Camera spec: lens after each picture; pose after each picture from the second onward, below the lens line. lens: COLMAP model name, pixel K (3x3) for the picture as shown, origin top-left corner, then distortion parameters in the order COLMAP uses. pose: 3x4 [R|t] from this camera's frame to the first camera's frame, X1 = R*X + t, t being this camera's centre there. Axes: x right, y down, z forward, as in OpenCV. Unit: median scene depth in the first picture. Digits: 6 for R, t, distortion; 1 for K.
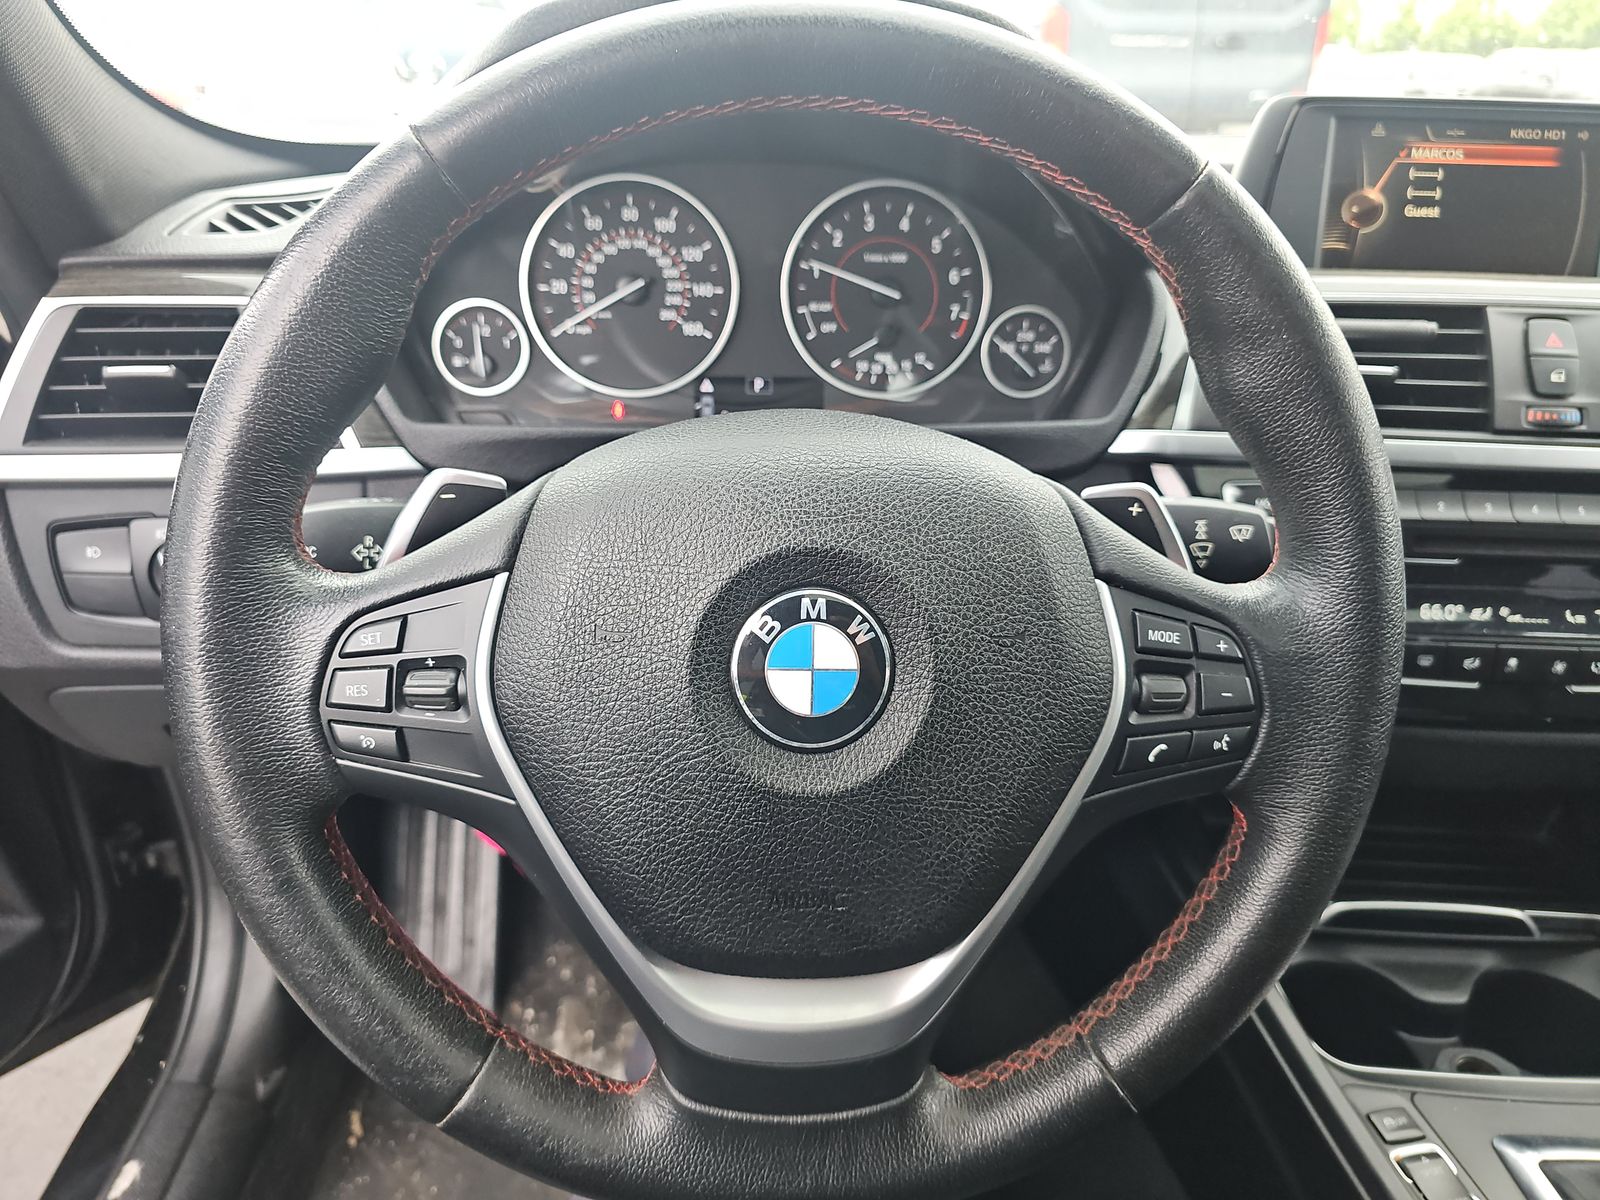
lens RADIAL K [[1074.7, 0, 800.9], [0, 1074.7, 598.1], [0, 0, 1]] dist [0.024404, -0.021810]
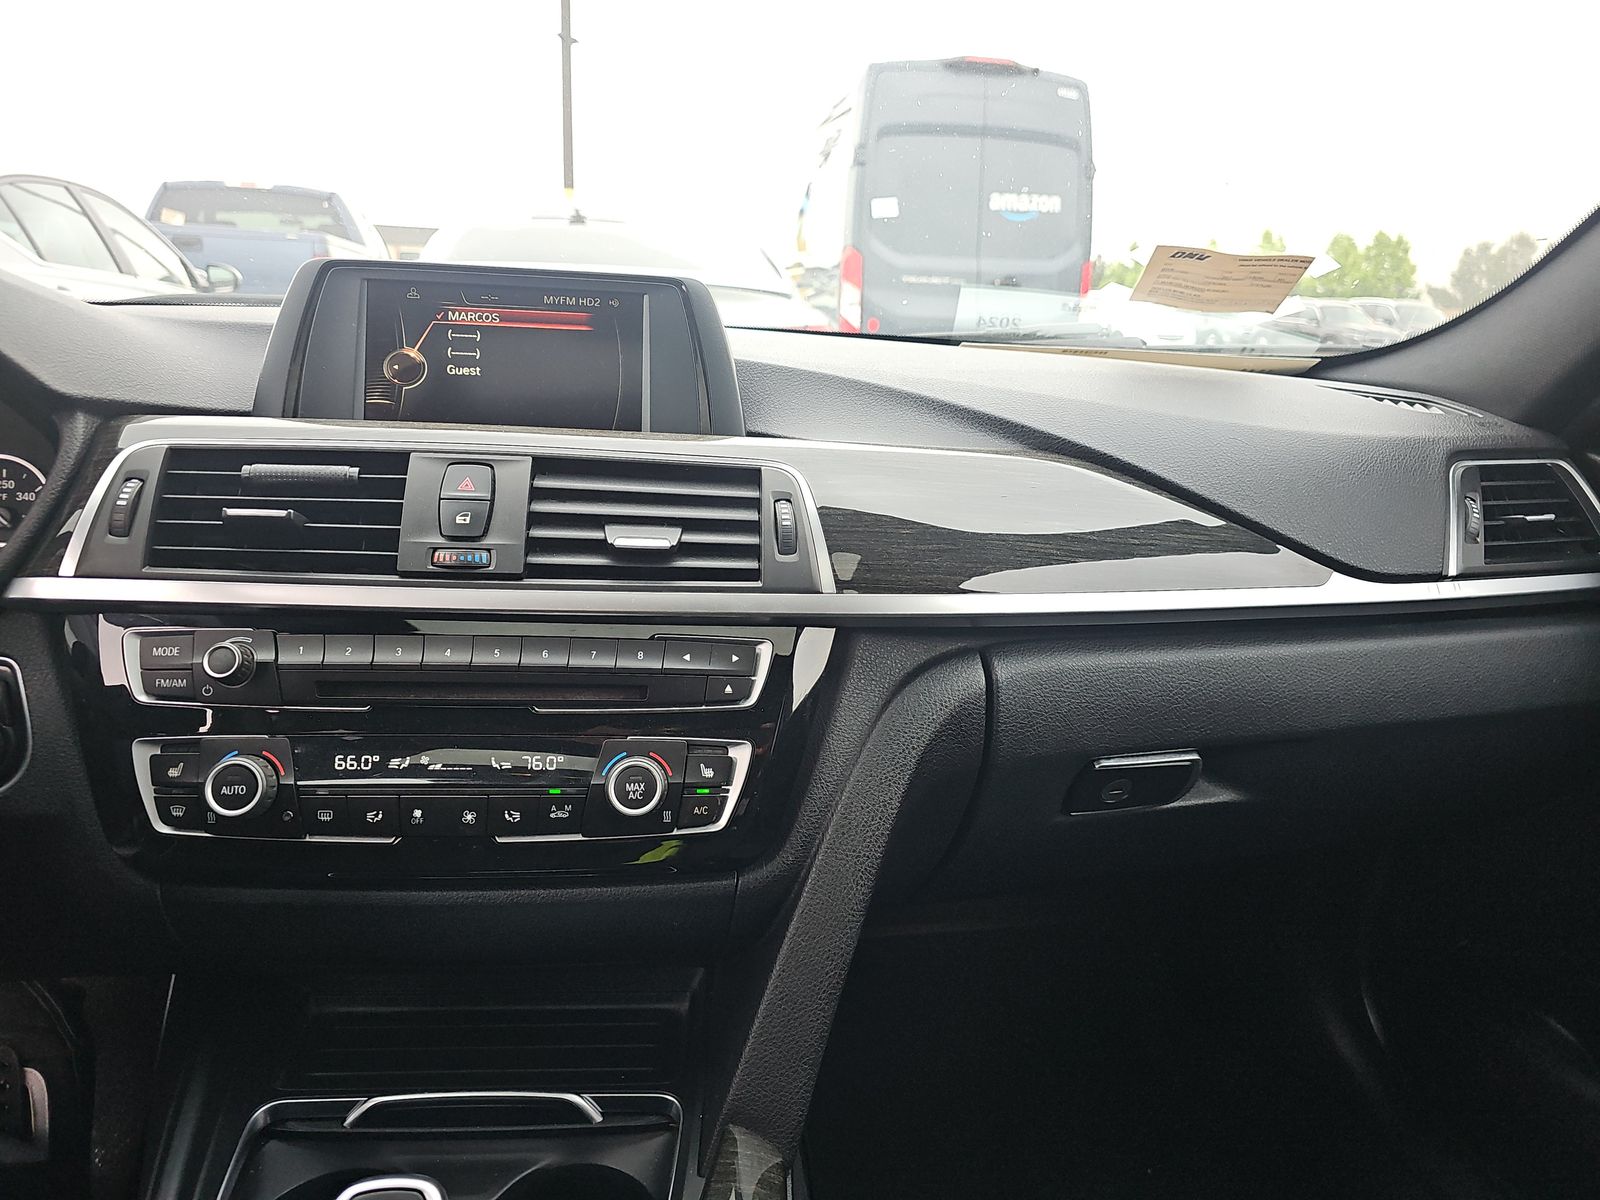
lens RADIAL K [[1074.7, 0, 800.6], [0, 1074.7, 608.7], [0, 0, 1]] dist [0.024404, -0.021810]
pose [[0.992531, -0.012212, 0.121382, 0.824341], [0.033274, 0.984352, -0.173044, 0.053819], [-0.117369, 0.175790, 0.977406, 0.010779]]
